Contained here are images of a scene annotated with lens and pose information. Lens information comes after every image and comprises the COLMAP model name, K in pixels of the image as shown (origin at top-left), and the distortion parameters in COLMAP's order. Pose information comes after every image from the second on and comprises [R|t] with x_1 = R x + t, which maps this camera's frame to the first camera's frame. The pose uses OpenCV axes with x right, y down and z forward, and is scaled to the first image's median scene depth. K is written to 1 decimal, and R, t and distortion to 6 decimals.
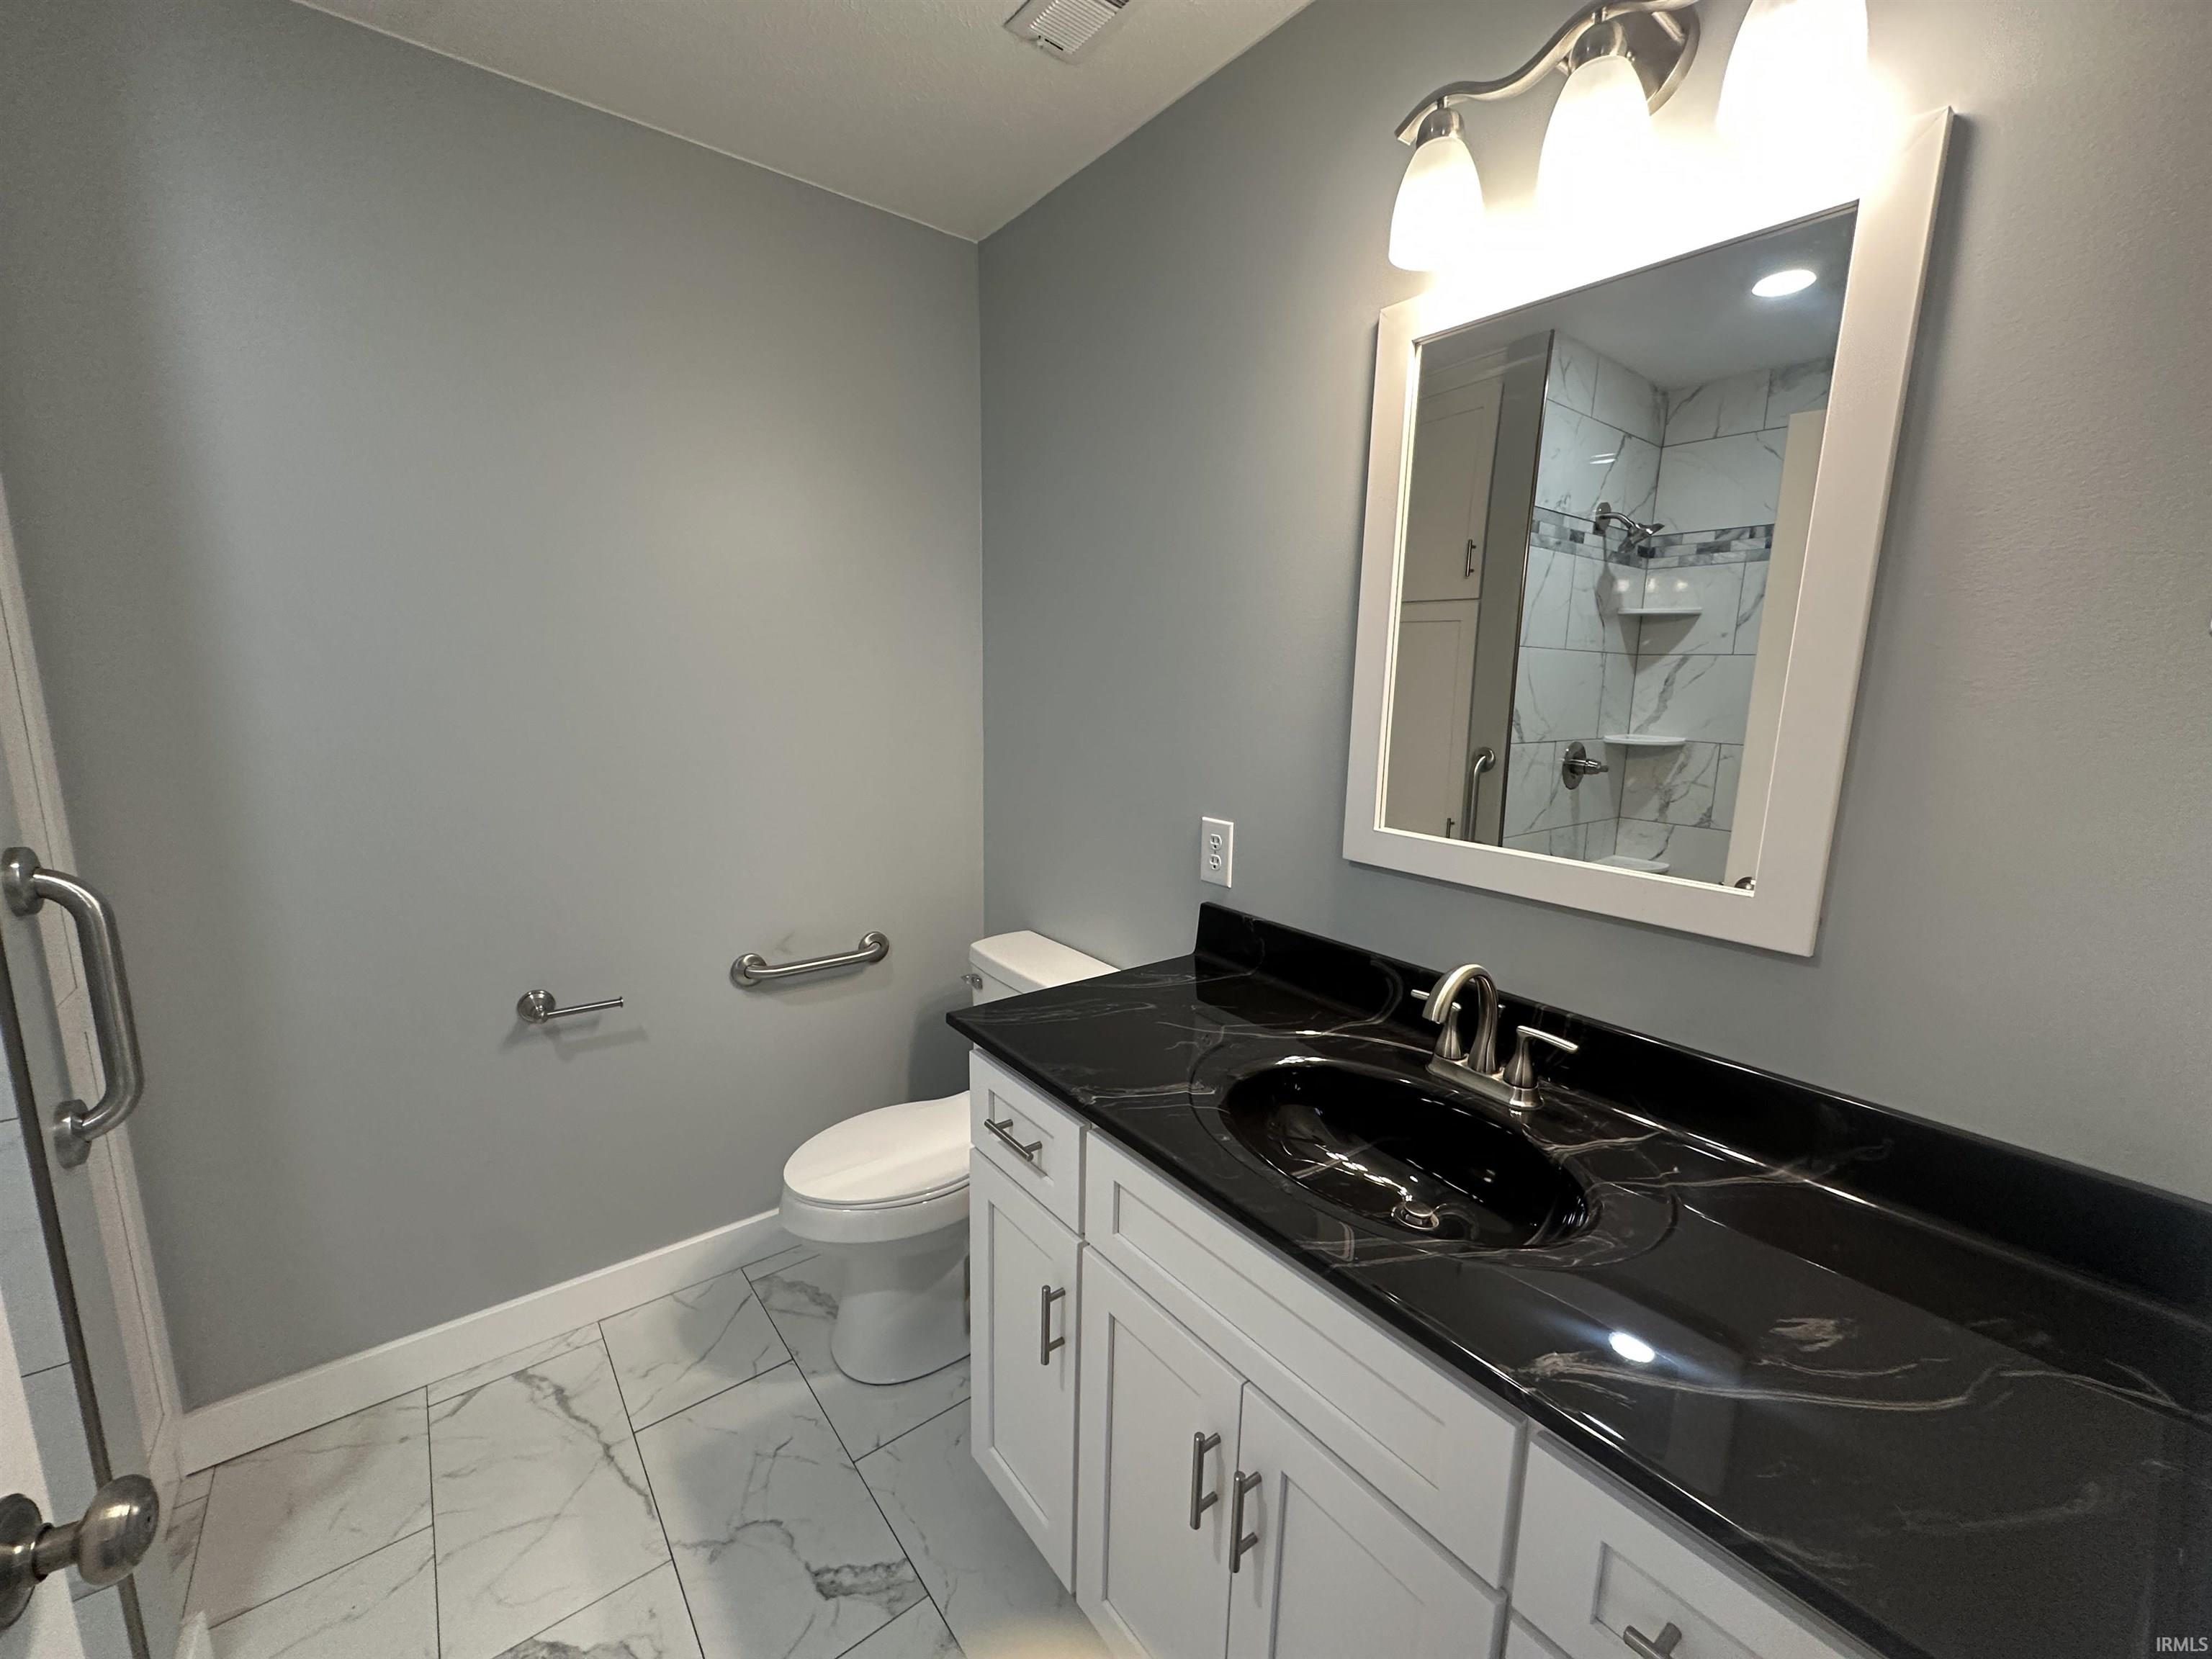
lens RADIAL K [[884.6, 0, 1101.8], [0, 884.6, 831.4], [0, 0, 1]] dist [-0.001418, -0.000208]
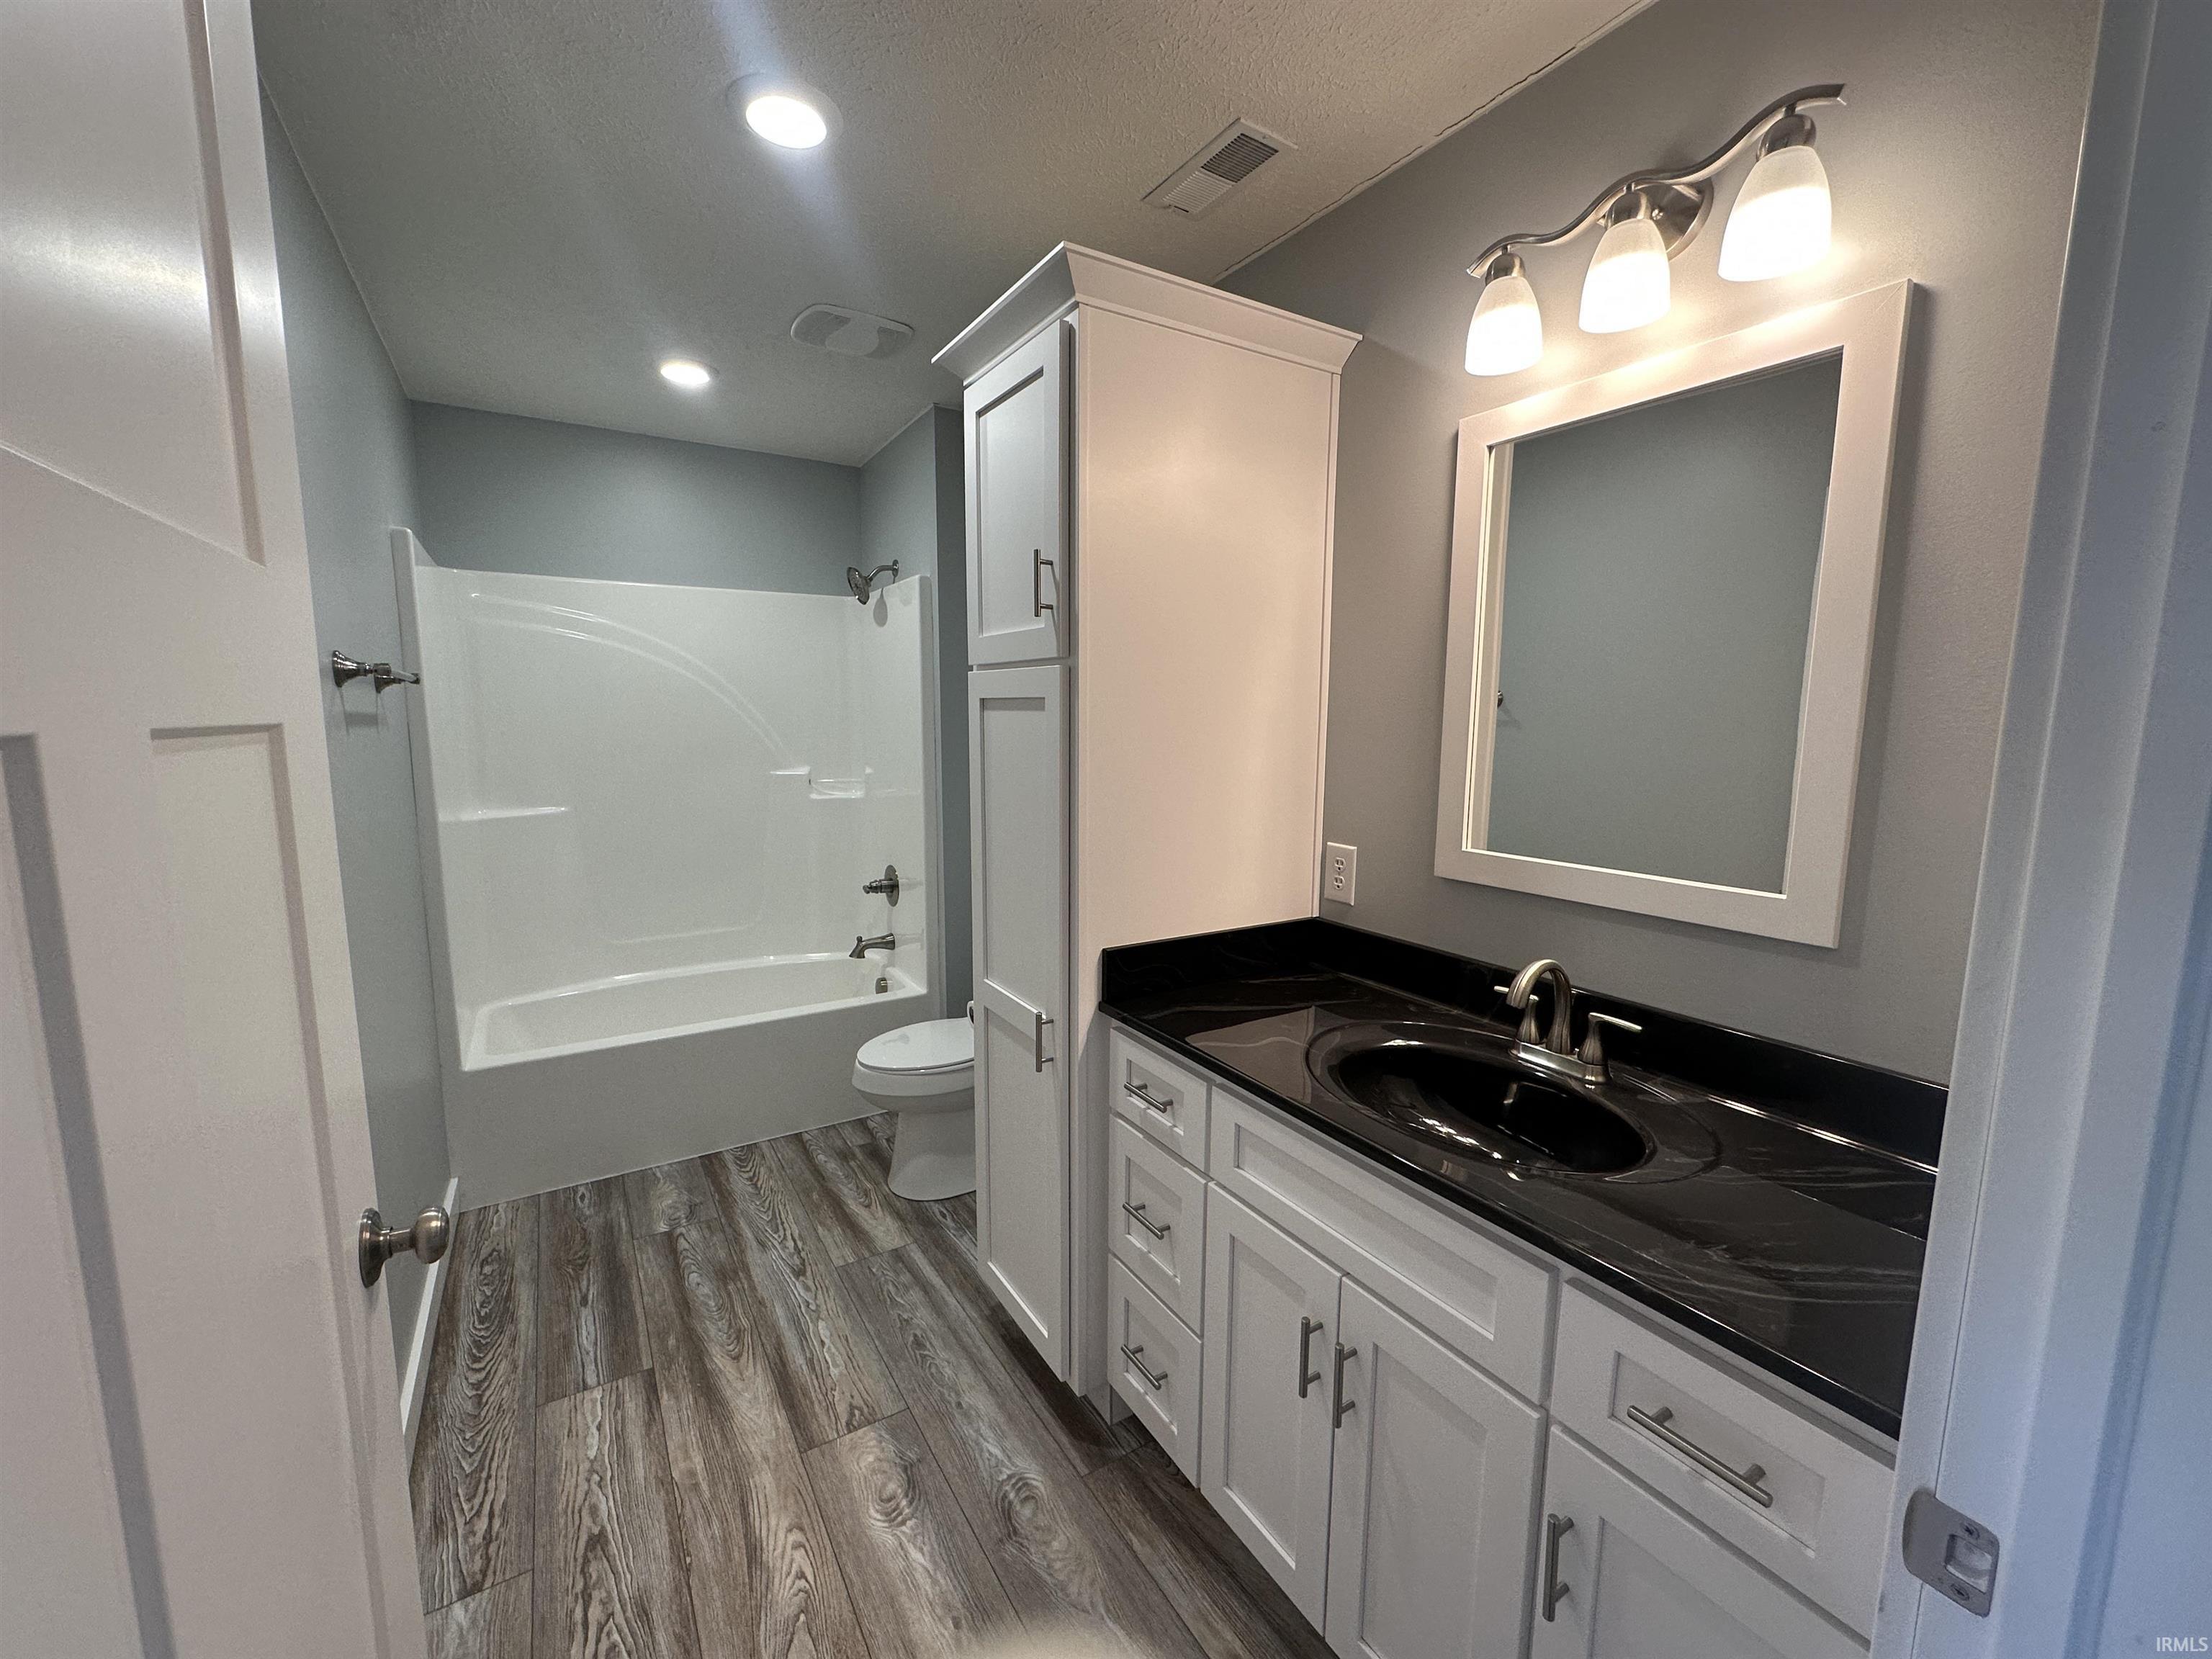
lens RADIAL K [[884.6, 0, 1100.0], [0, 884.6, 830.9], [0, 0, 1]] dist [-0.001418, -0.000208]
pose [[0.991296, -0.000031, -0.131652, -0.009755], [-0.009795, 0.997212, -0.073981, 0.078050], [0.131287, 0.074626, 0.988531, -0.247248]]
